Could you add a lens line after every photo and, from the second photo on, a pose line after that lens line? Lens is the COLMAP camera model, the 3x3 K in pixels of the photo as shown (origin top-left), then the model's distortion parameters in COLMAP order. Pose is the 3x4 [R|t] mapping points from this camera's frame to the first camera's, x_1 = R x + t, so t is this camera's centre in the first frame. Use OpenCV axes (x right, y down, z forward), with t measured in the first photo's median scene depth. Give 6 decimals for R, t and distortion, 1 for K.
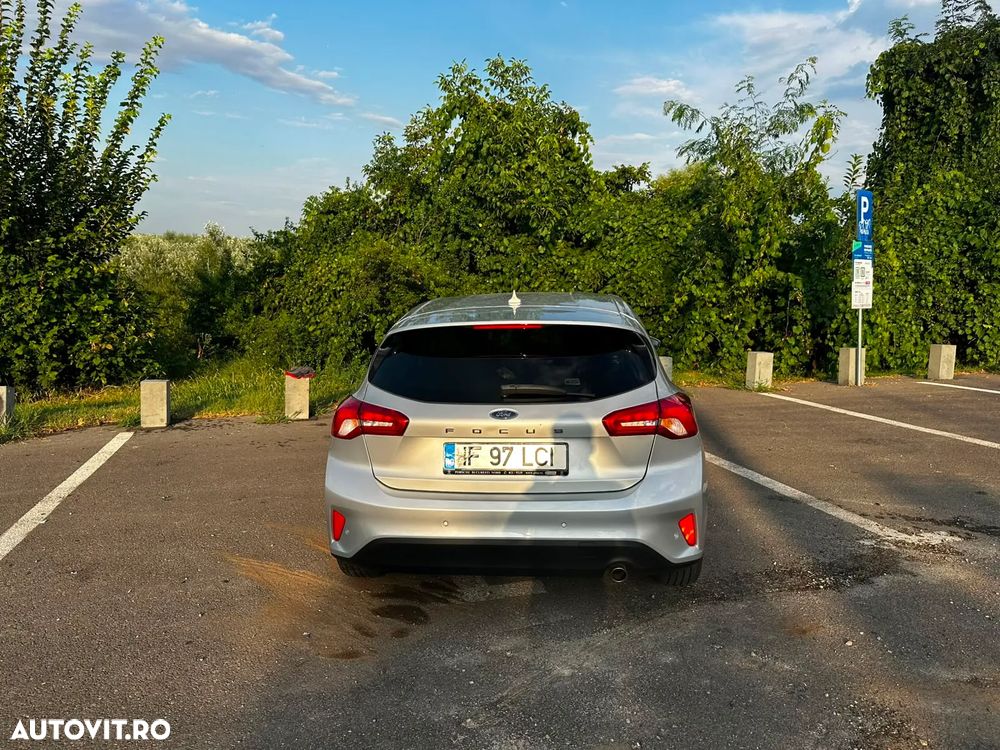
lens RADIAL K [[736.2, 0, 519.4], [0, 736.2, 382.2], [0, 0, 1]] dist [0.036998, -0.051571]
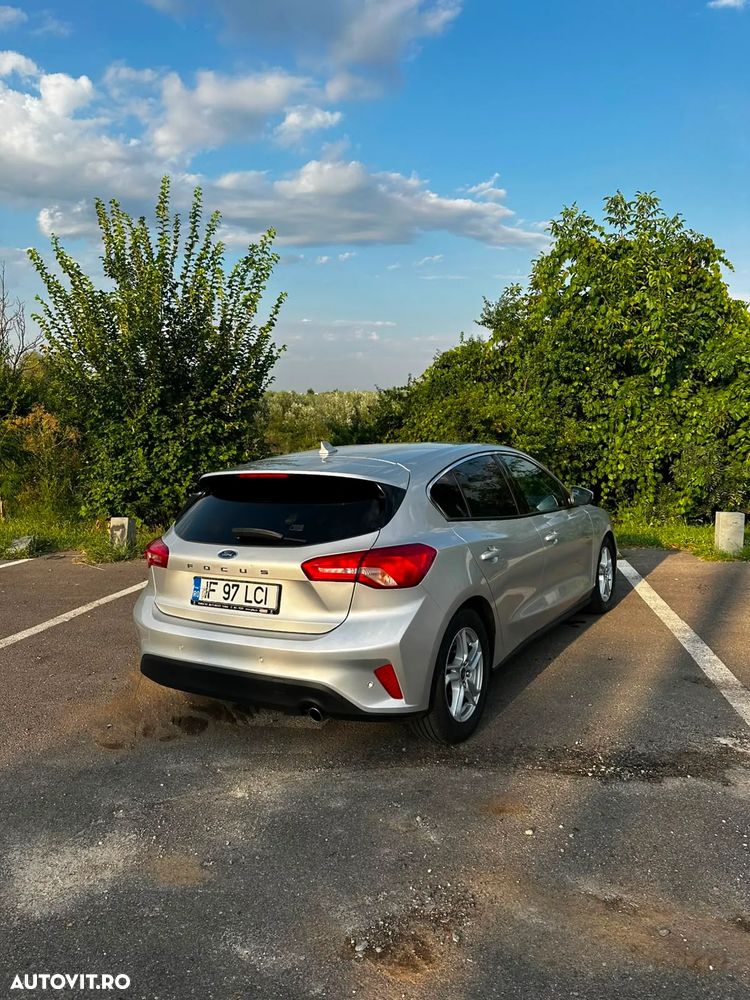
lens RADIAL K [[736.2, 0, 348.1], [0, 736.2, 502.5], [0, 0, 1]] dist [0.036998, -0.051571]
pose [[0.888128, 0.026526, -0.458831, 0.625784], [-0.043386, 0.998714, -0.026241, -0.012709], [0.457544, 0.043212, 0.888136, 0.082092]]
